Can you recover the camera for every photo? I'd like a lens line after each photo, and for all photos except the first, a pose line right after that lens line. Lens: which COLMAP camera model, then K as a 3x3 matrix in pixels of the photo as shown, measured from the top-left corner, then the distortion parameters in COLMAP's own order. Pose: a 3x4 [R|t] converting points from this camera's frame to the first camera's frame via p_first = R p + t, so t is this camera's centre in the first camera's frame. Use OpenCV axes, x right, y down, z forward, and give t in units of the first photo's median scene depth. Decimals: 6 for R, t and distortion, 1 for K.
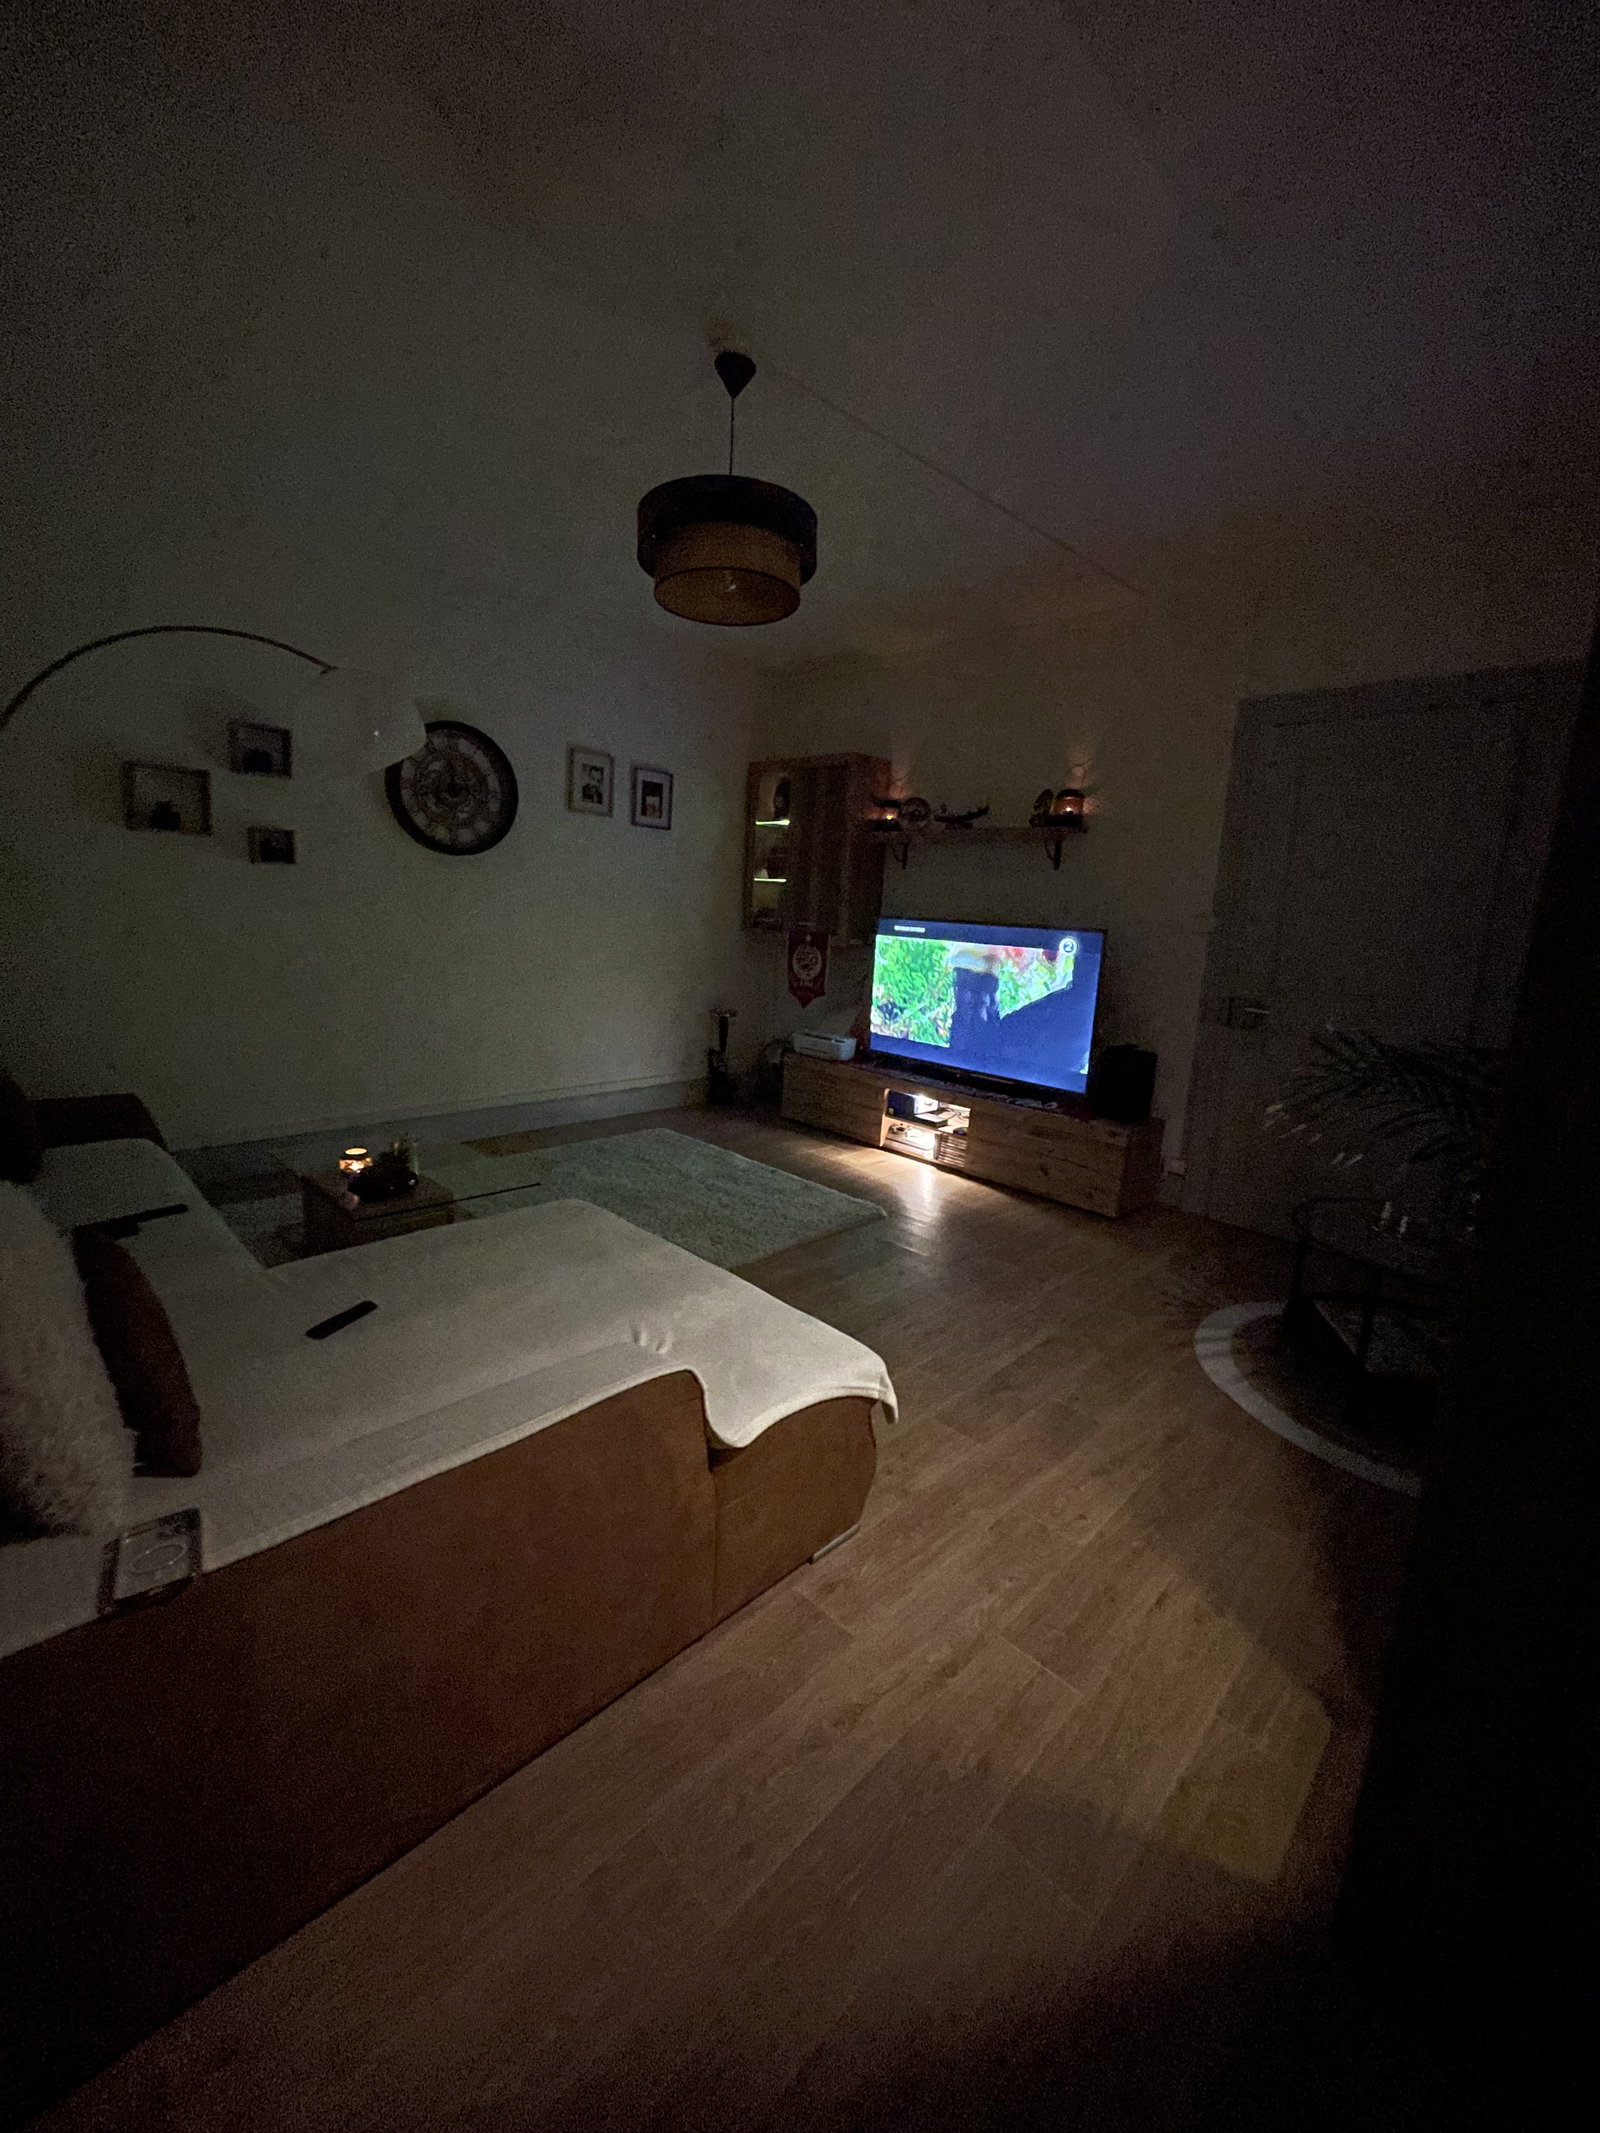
lens RADIAL K [[846.5, 0, 801.1], [0, 846.5, 1076.0], [0, 0, 1]] dist [-0.010906, 0.000111]
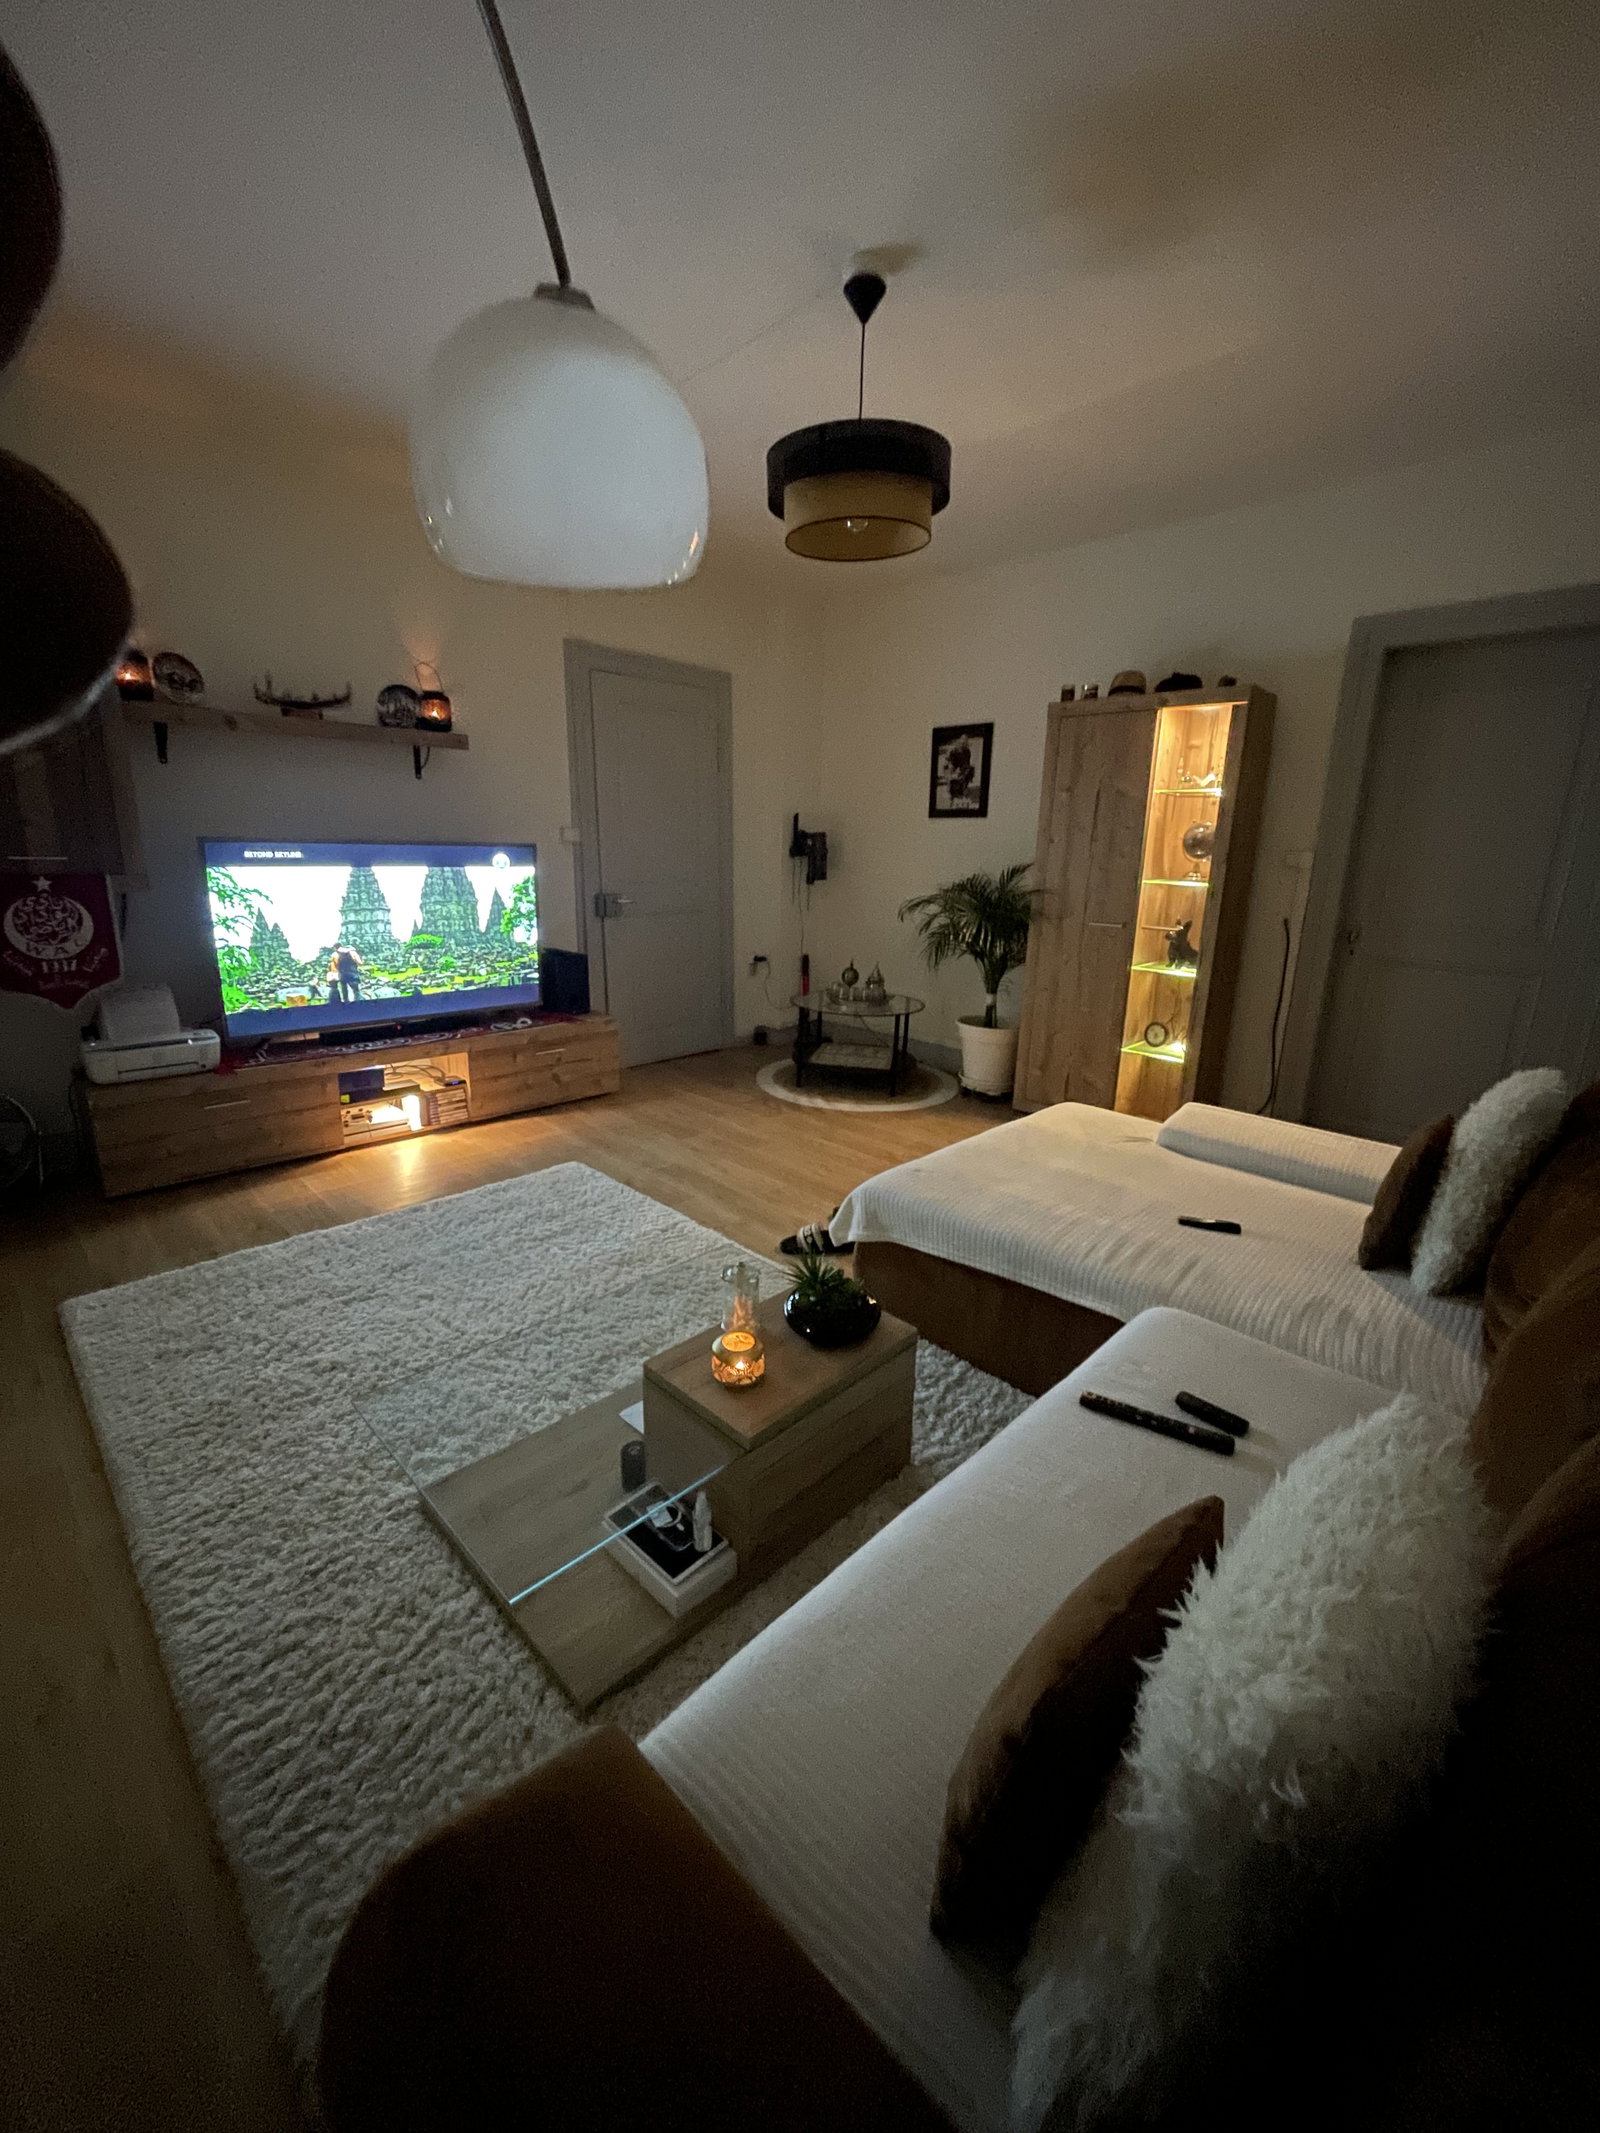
lens RADIAL K [[860.0, 0, 800.0], [0, 860.0, 1066.5], [0, 0, 1]] dist [0.002670, 0.000139]
pose [[-0.001195, -0.304812, 0.952412, -0.699606], [0.171662, 0.938212, 0.300483, -0.165924], [-0.985155, 0.163852, 0.051203, 0.615286]]
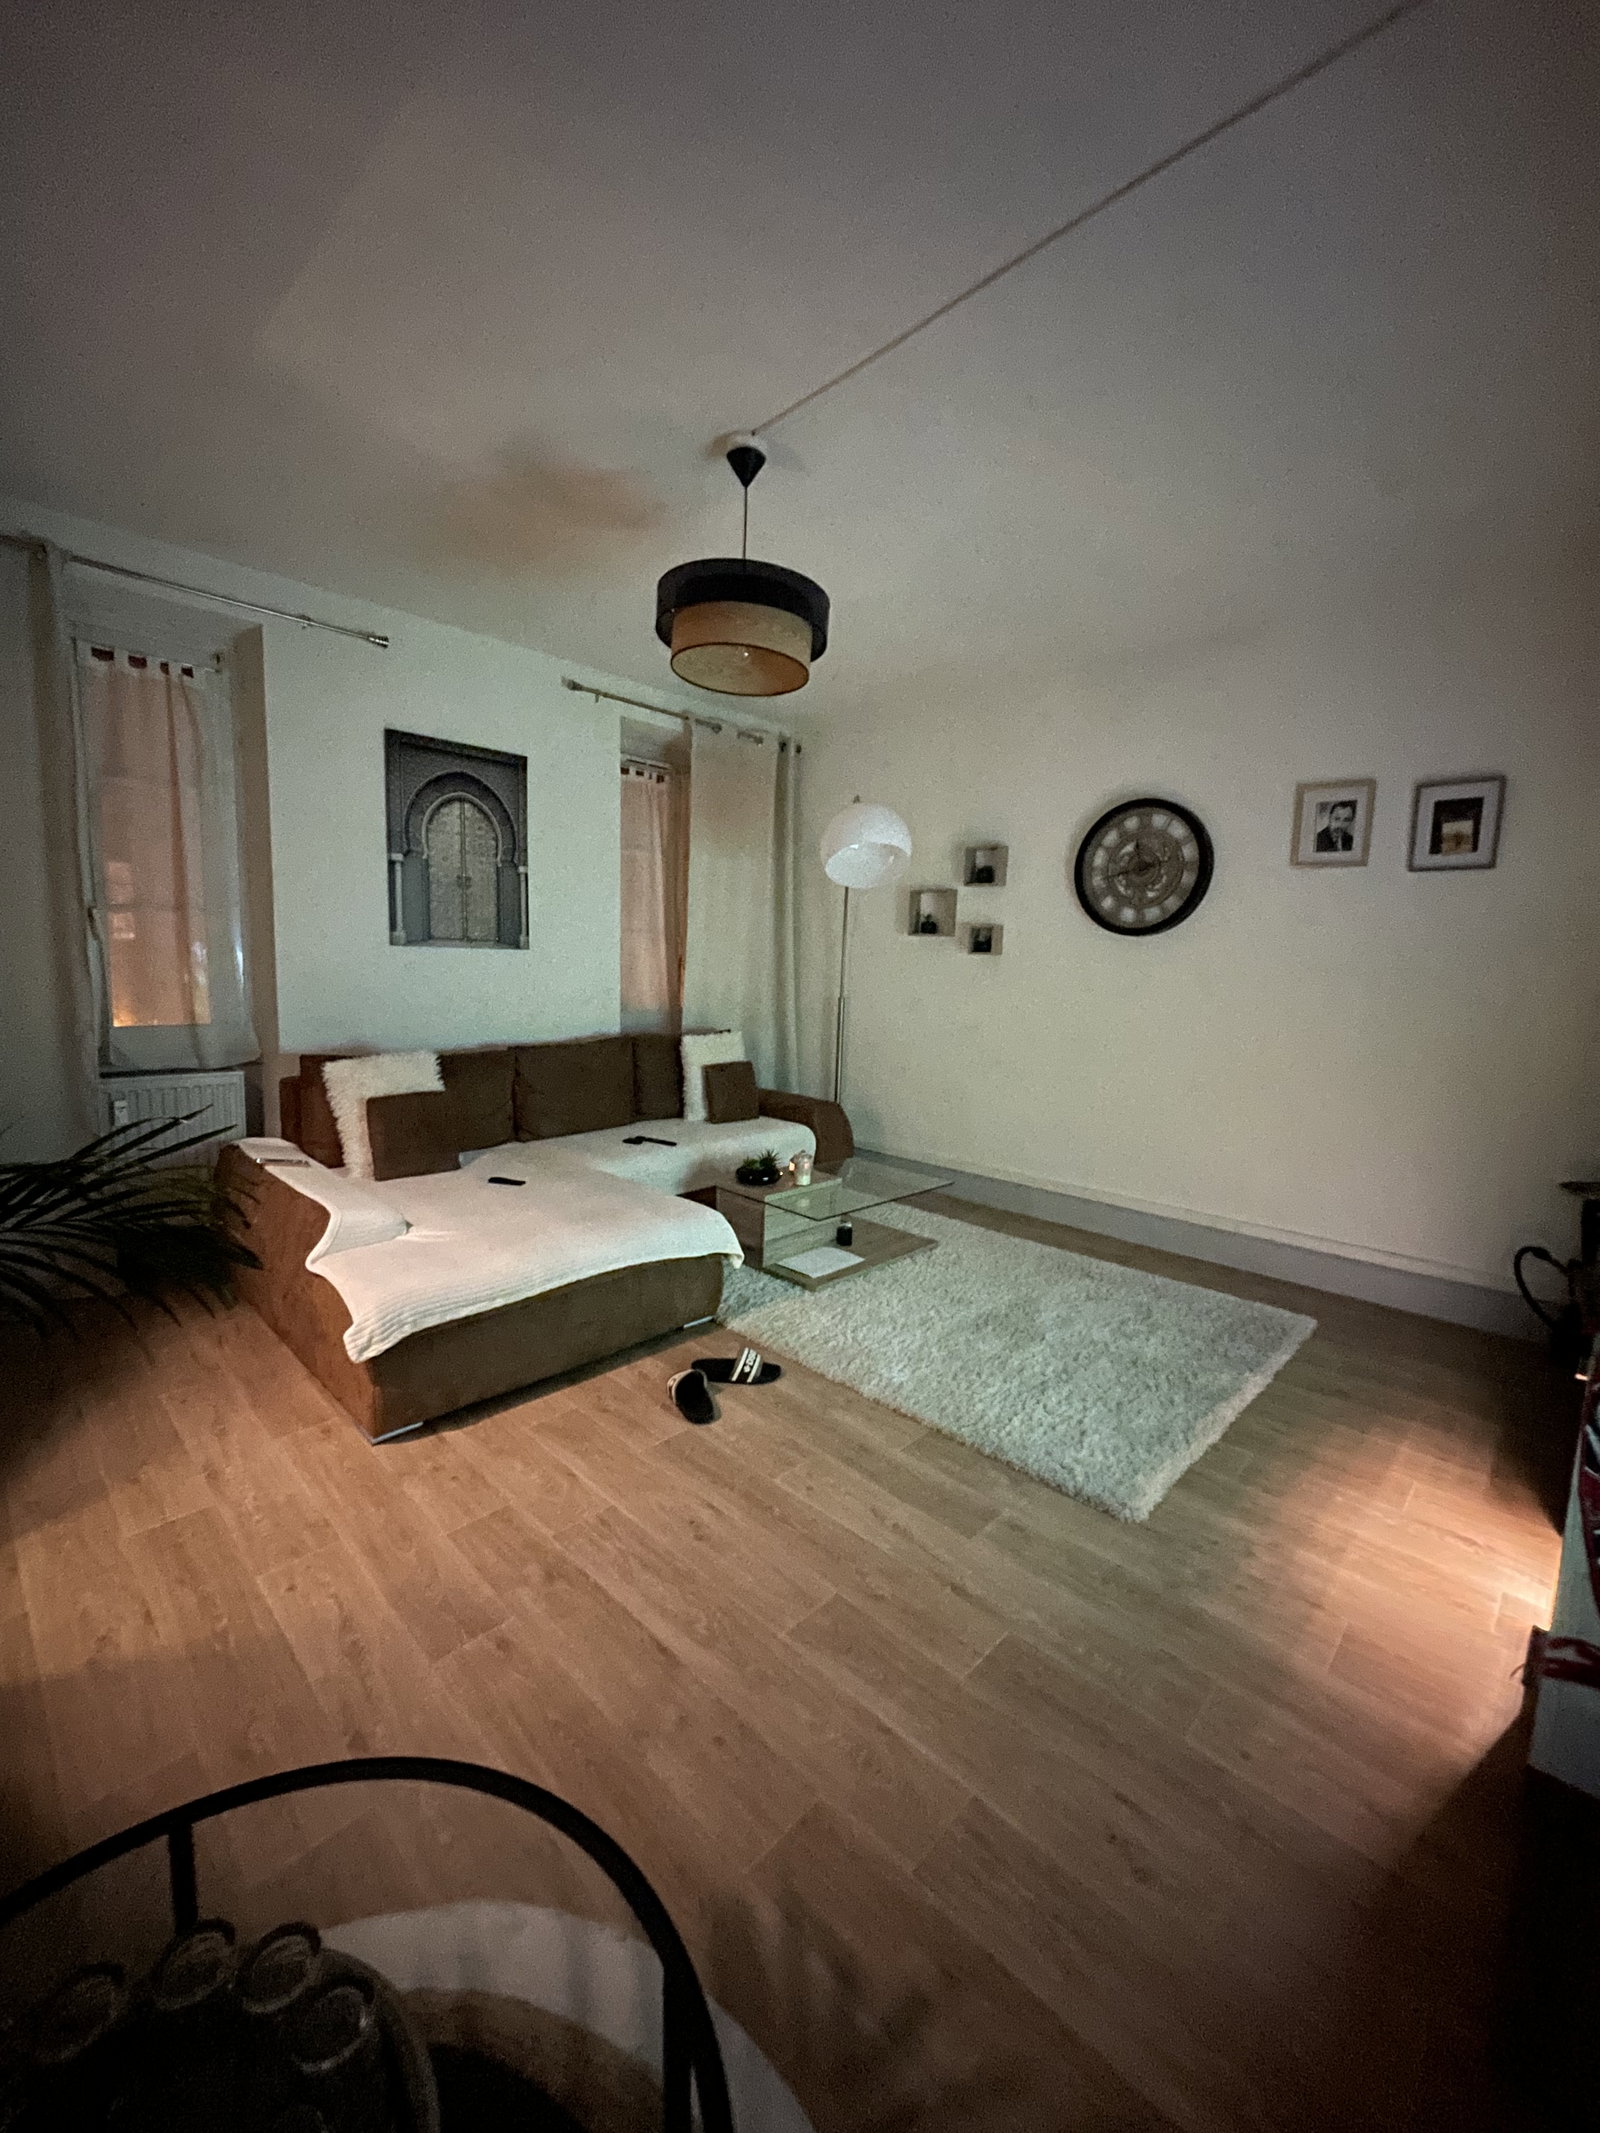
lens RADIAL K [[860.0, 0, 800.0], [0, 860.0, 1066.5], [0, 0, 1]] dist [0.002670, 0.000139]
pose [[0.007502, 0.071599, -0.997405, 0.564220], [-0.224019, 0.972202, 0.068105, -0.099059], [0.974556, 0.222927, 0.023333, 0.637469]]
